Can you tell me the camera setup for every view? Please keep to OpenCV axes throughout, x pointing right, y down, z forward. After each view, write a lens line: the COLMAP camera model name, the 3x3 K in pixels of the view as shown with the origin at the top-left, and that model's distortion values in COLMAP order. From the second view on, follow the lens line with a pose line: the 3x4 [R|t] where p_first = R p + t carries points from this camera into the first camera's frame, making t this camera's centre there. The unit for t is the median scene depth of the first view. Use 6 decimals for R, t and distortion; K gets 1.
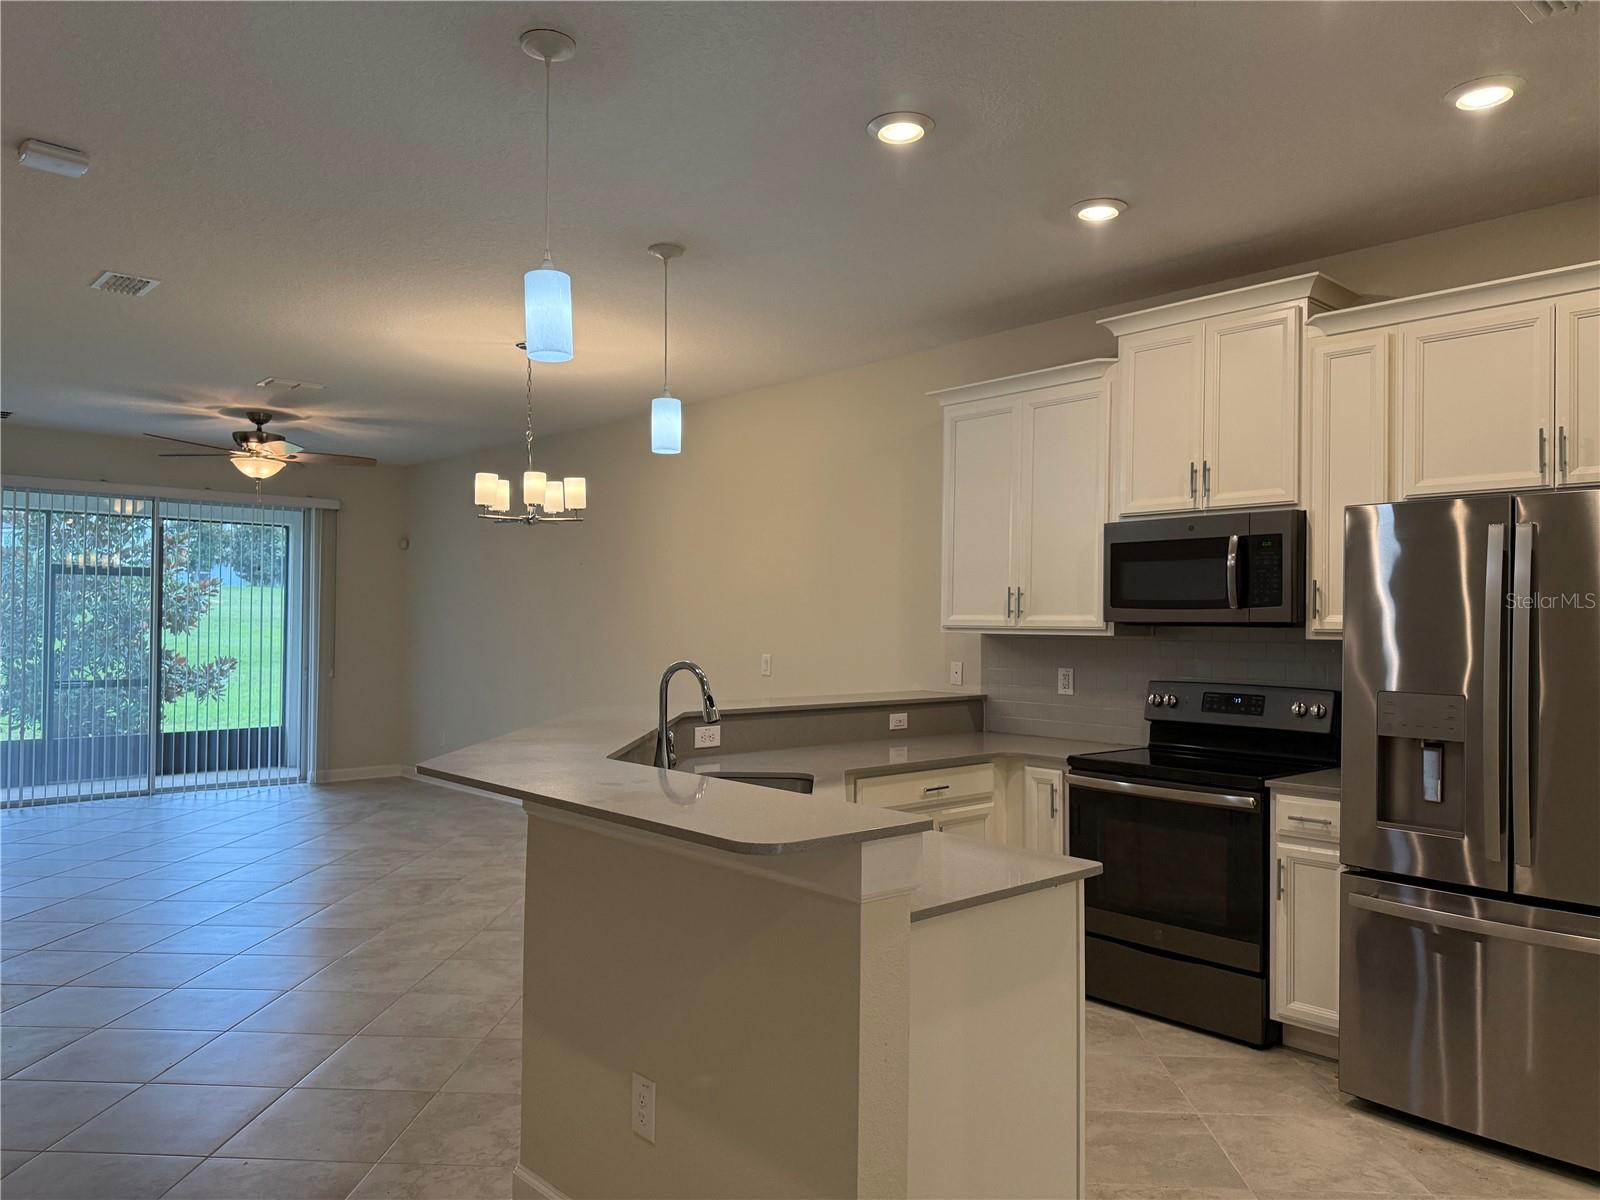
lens RADIAL K [[1132.6, 0, 802.3], [0, 1132.6, 611.9], [0, 0, 1]] dist [0.119051, -0.158833]
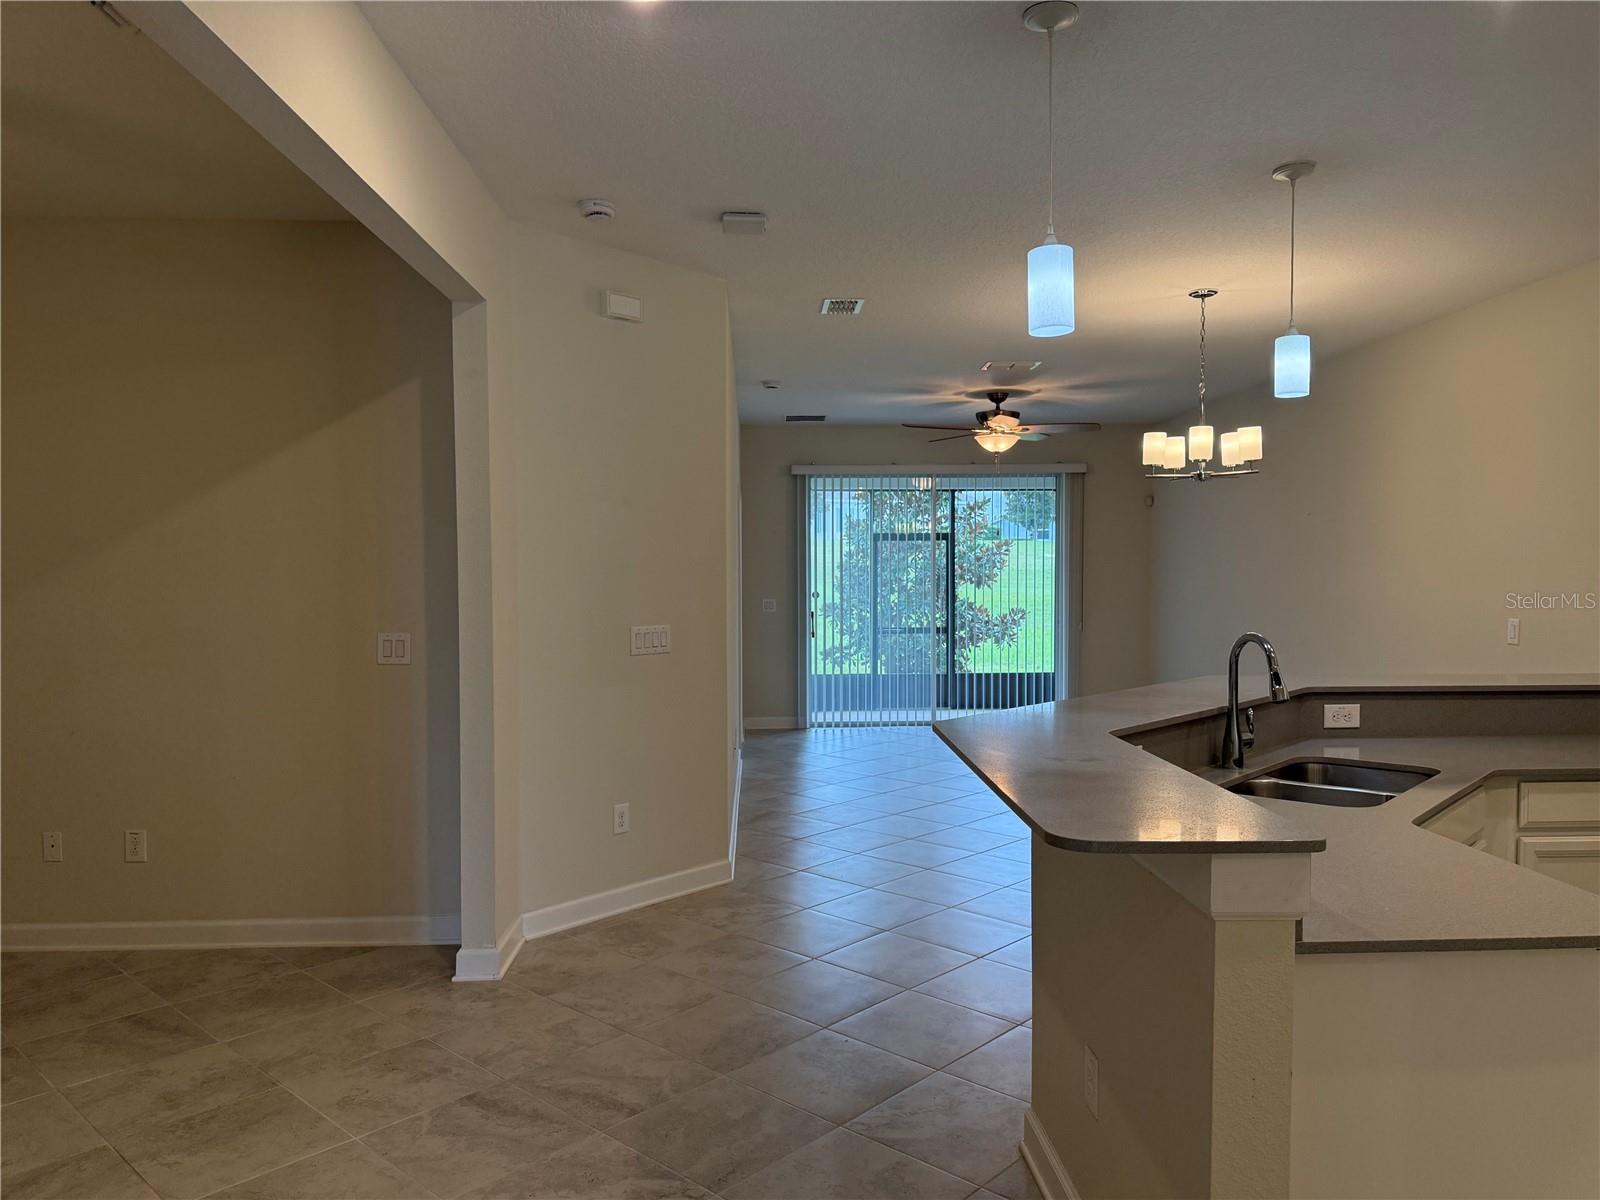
lens RADIAL K [[1132.6, 0, 802.3], [0, 1132.6, 611.9], [0, 0, 1]] dist [0.119051, -0.158833]
pose [[0.765795, 0.013023, -0.642953, 0.152808], [0.015528, 0.999129, 0.038731, -0.010478], [0.642897, -0.039644, 0.764926, 0.044442]]
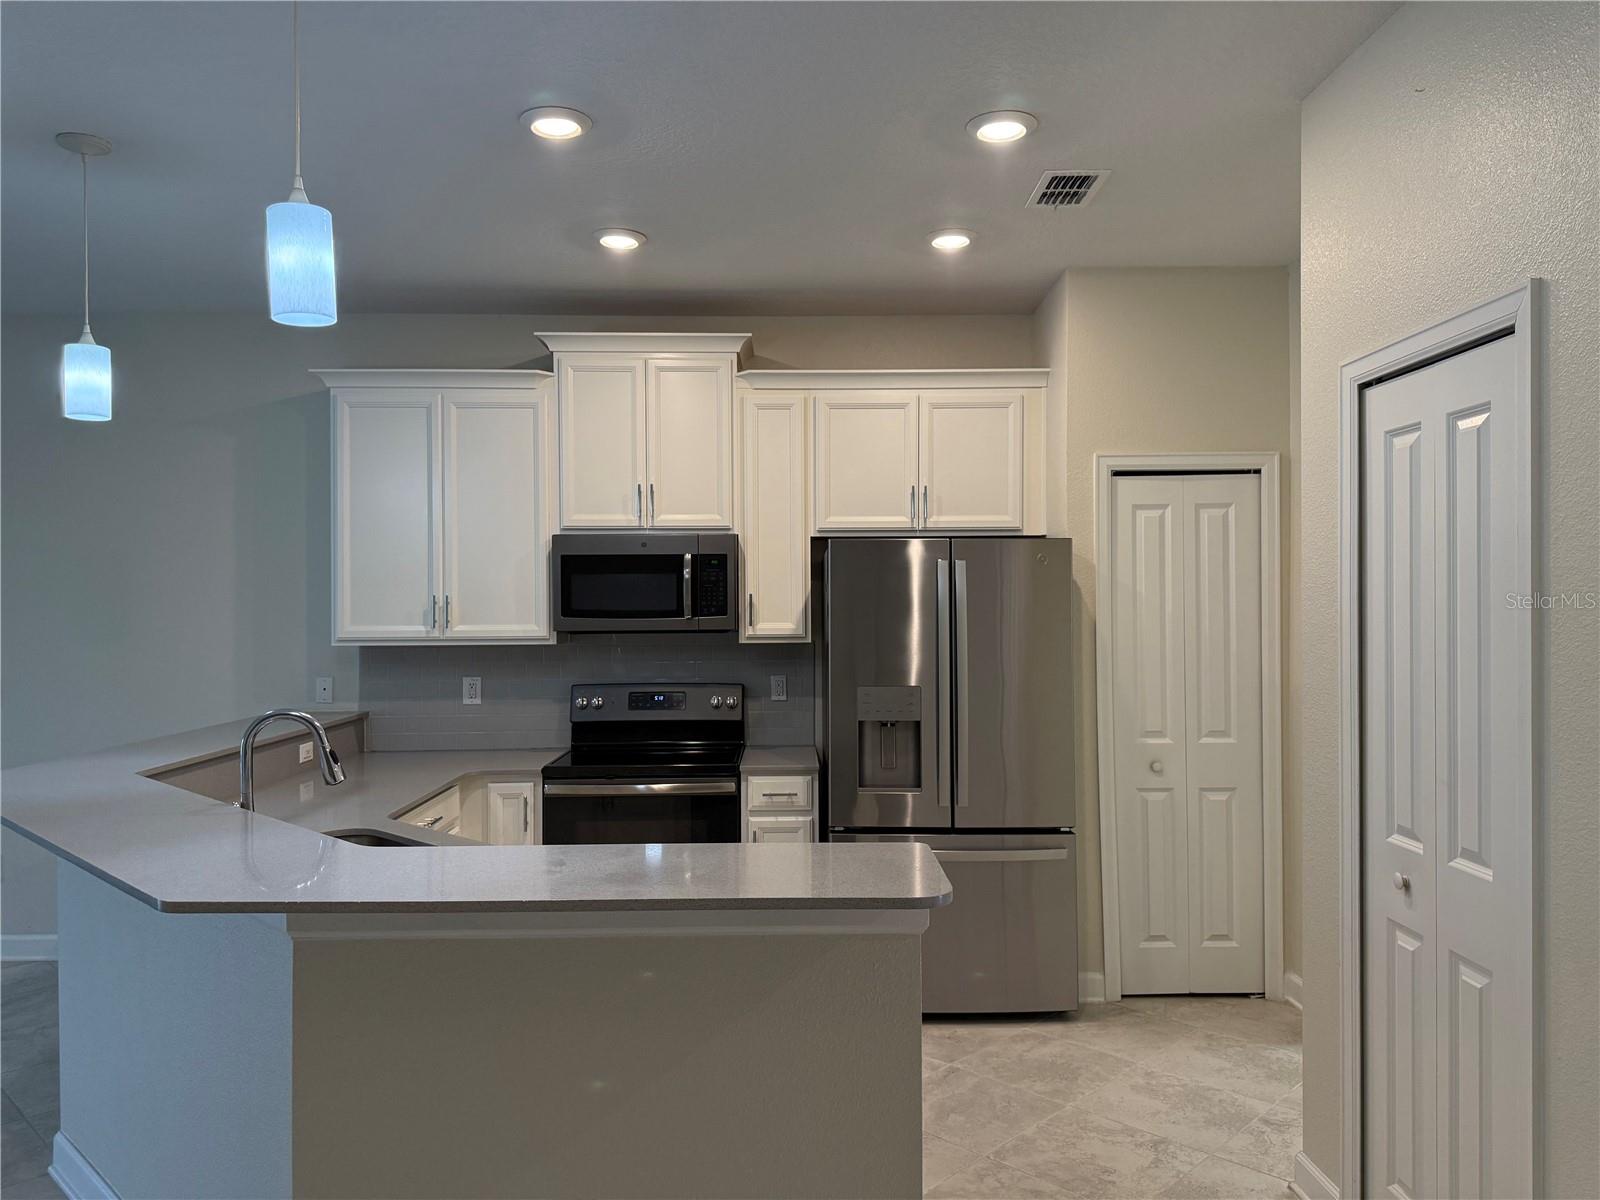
lens RADIAL K [[1132.6, 0, 802.3], [0, 1132.6, 611.9], [0, 0, 1]] dist [0.119051, -0.158833]
pose [[0.663847, -0.018685, 0.747635, -0.345829], [0.004619, 0.999771, 0.020886, -0.028664], [-0.747855, -0.010412, 0.663781, 0.155320]]
